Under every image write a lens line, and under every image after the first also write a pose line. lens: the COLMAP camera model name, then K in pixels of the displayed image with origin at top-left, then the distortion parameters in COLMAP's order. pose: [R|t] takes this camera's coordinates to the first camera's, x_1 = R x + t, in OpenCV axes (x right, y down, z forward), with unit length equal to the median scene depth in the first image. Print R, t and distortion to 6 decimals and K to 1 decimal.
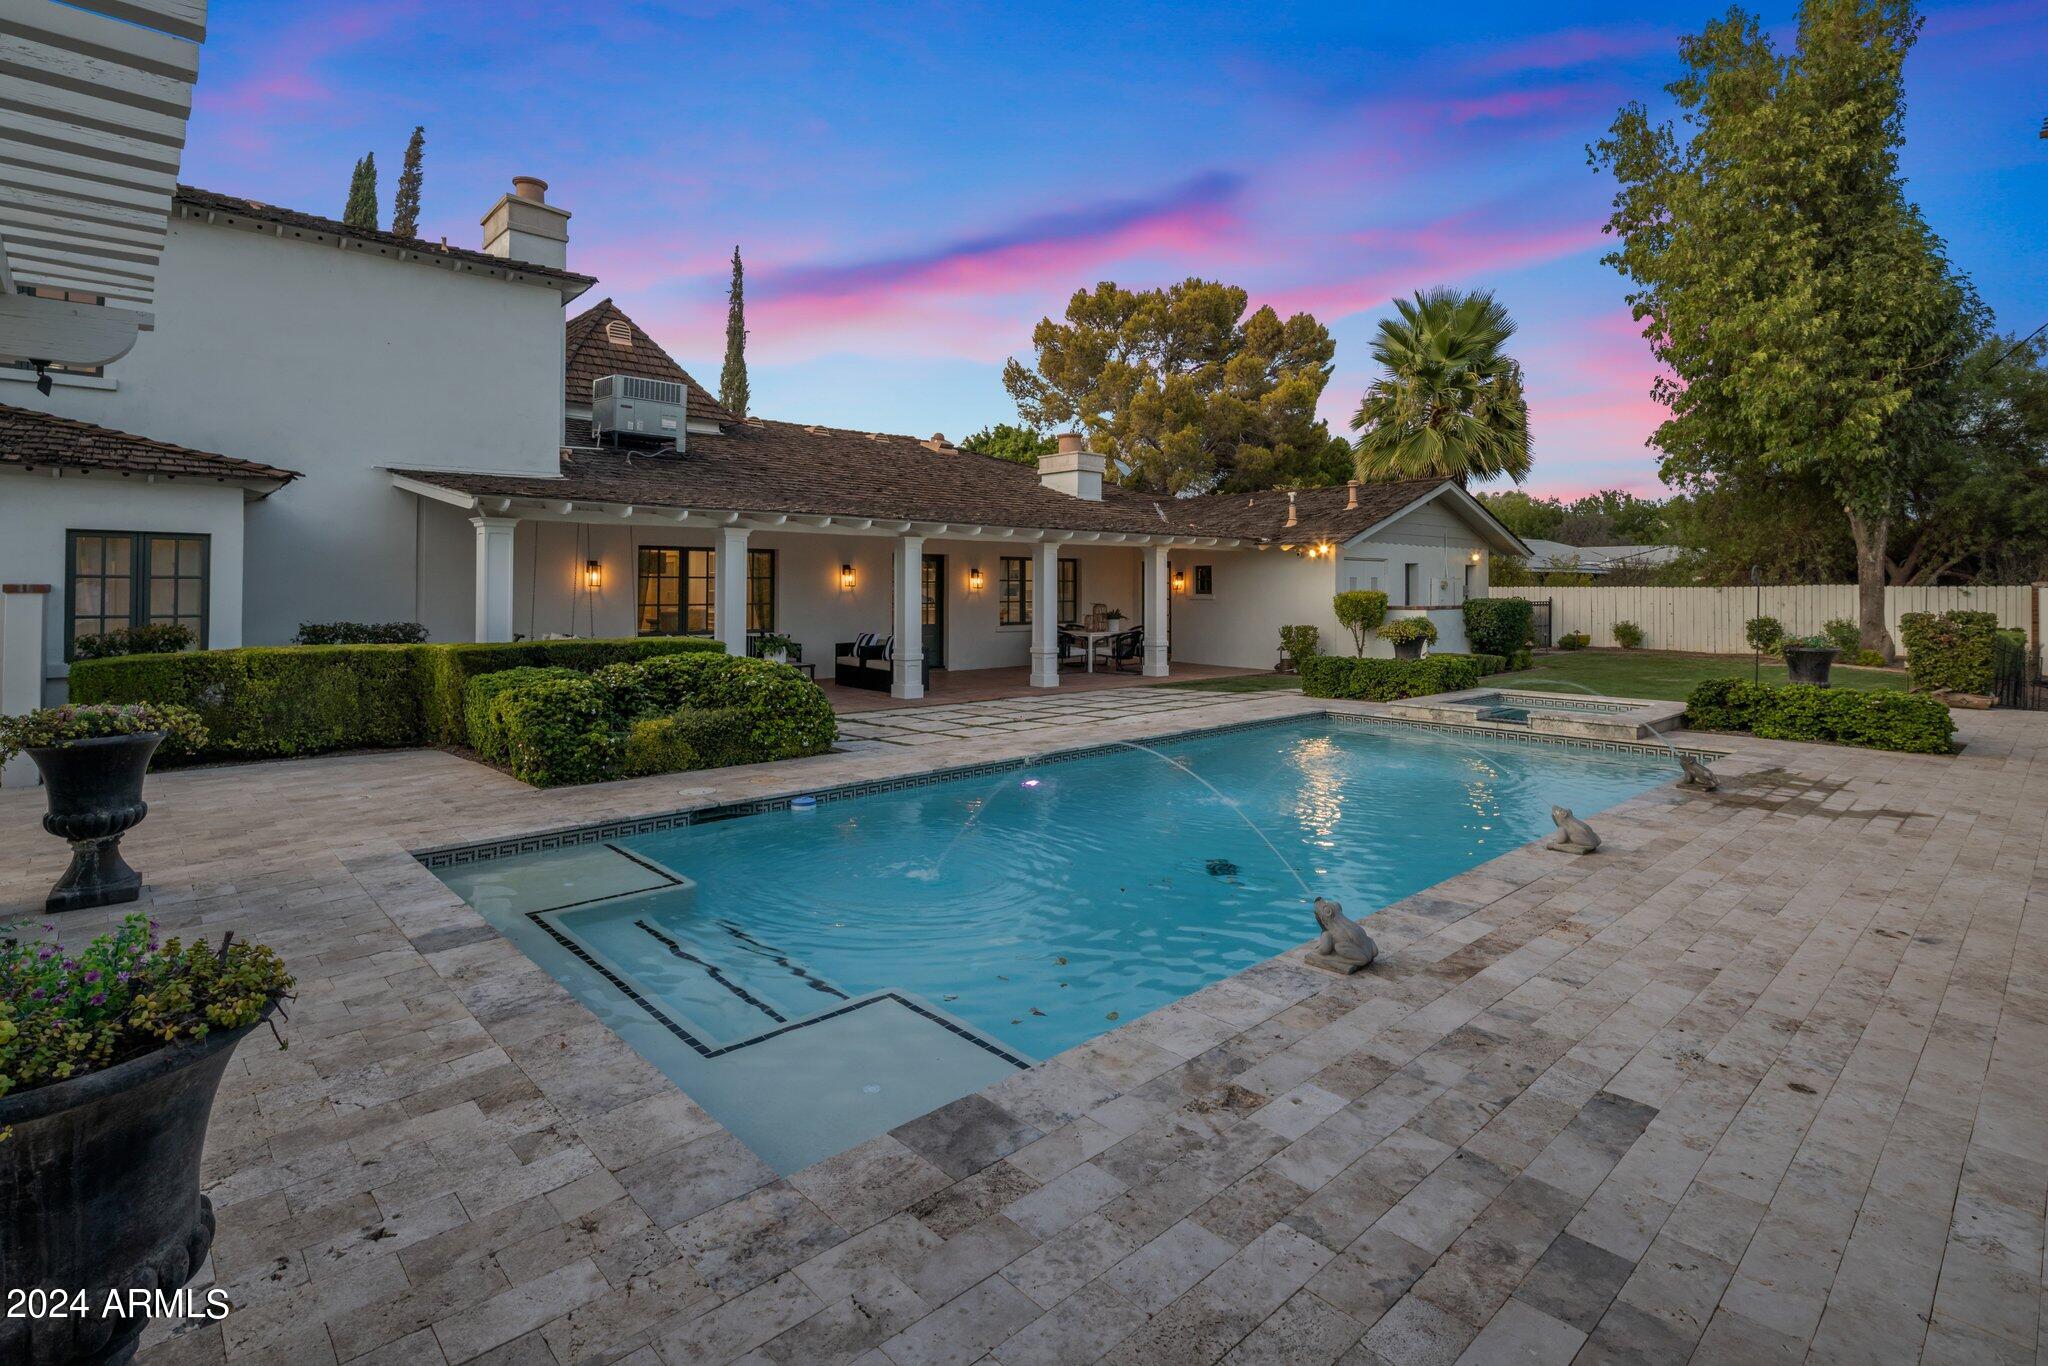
lens RADIAL K [[992.3, 0, 1017.9], [0, 992.3, 578.4], [0, 0, 1]] dist [0.003718, -0.003933]
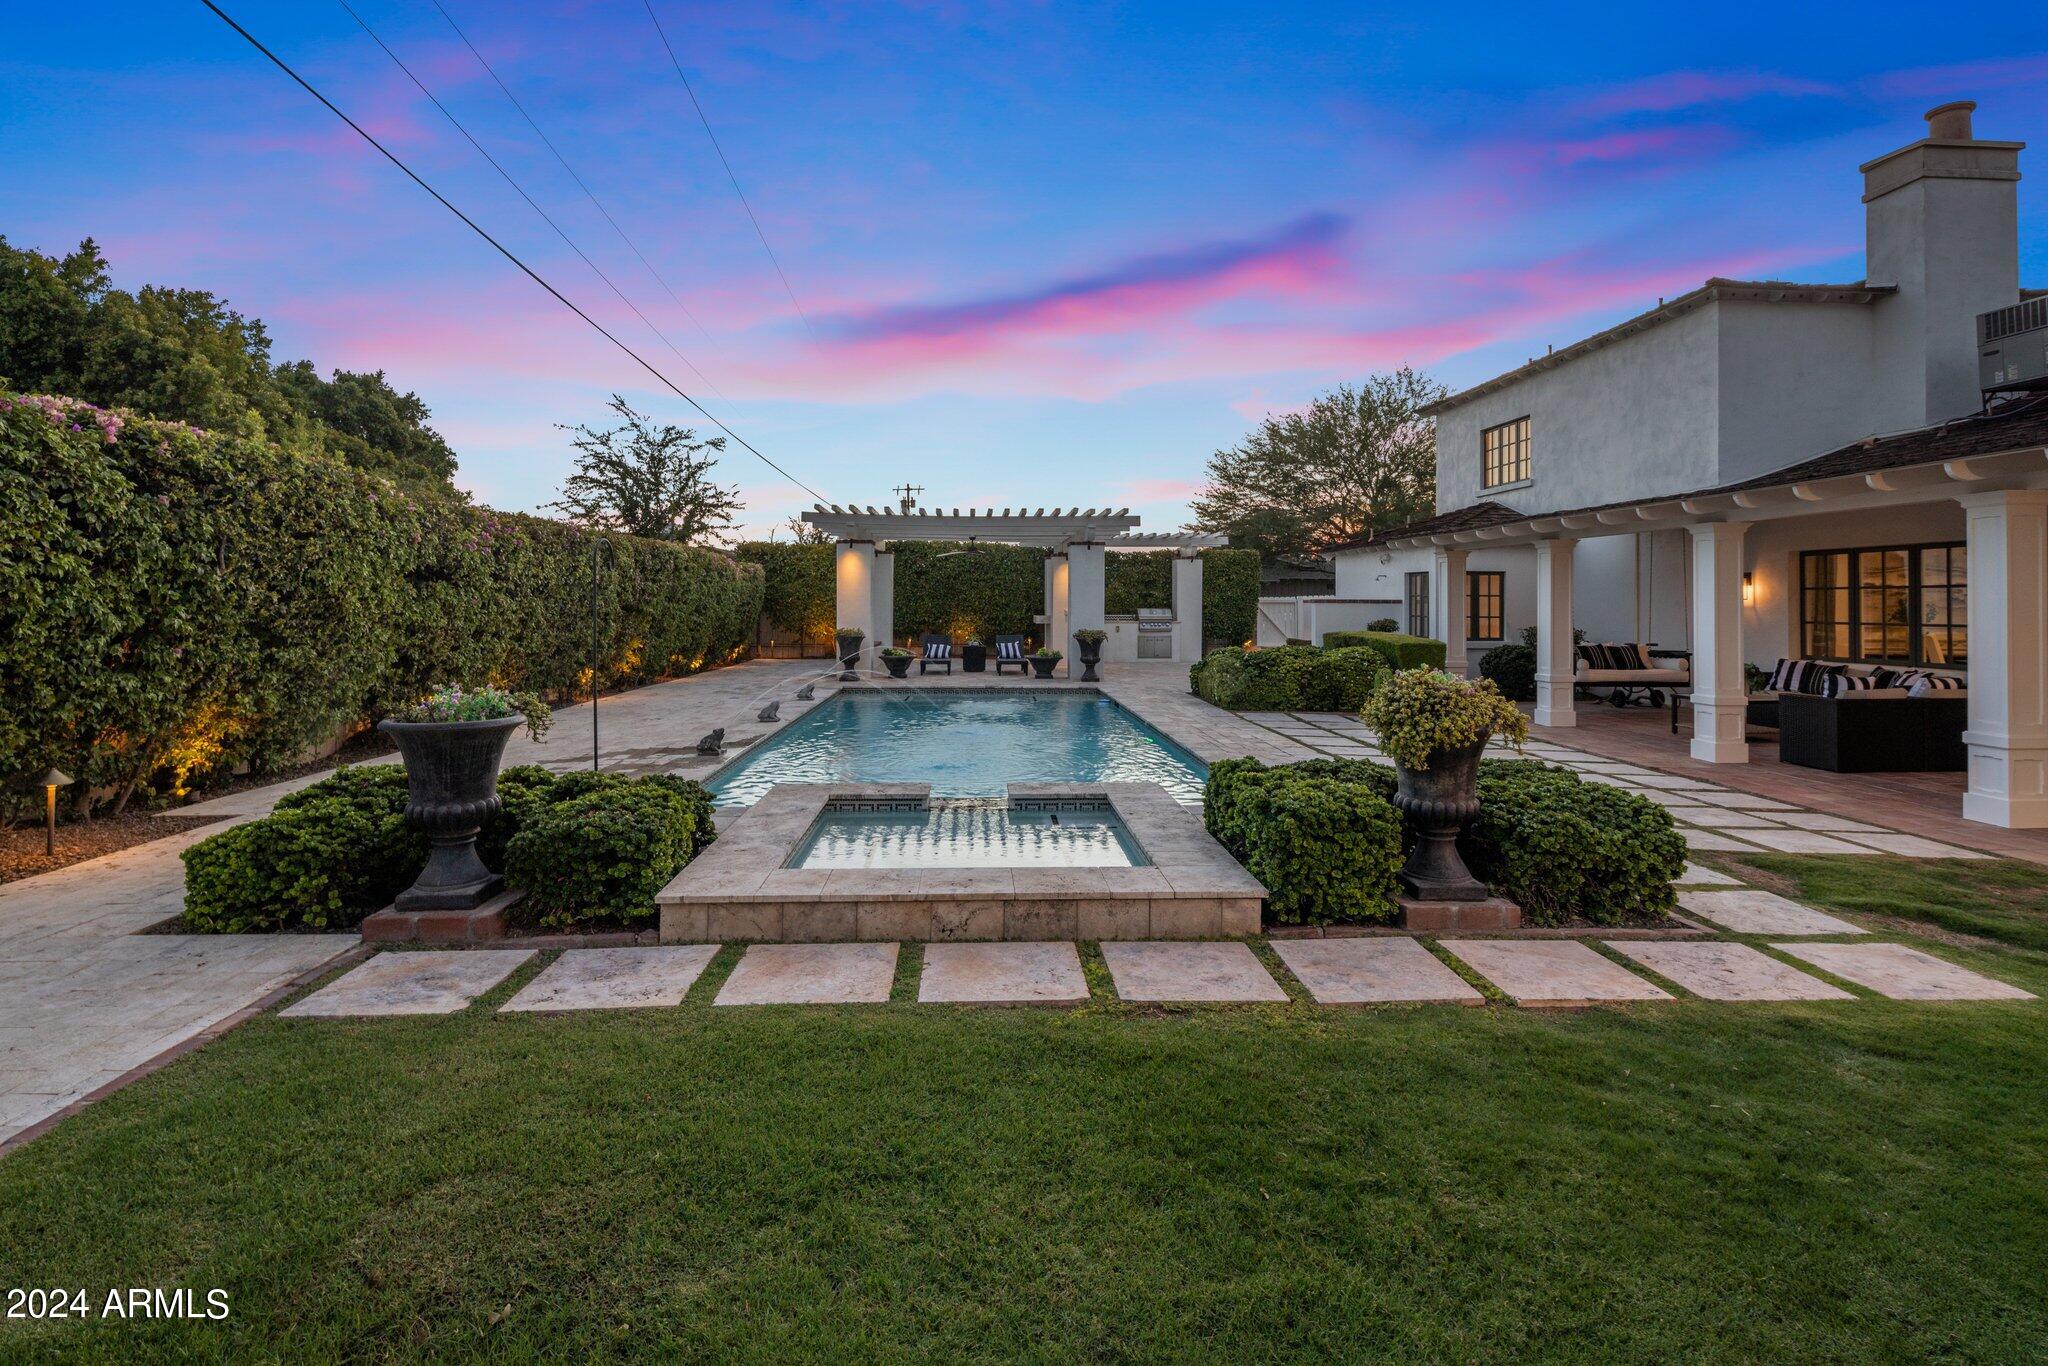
lens RADIAL K [[992.3, 0, 1025.9], [0, 992.3, 590.9], [0, 0, 1]] dist [0.003718, -0.003933]
pose [[-0.645335, -0.014415, -0.763764, 0.546411], [-0.000013, 0.999822, -0.018859, 0.012839], [0.763900, -0.012161, -0.645220, 0.819966]]
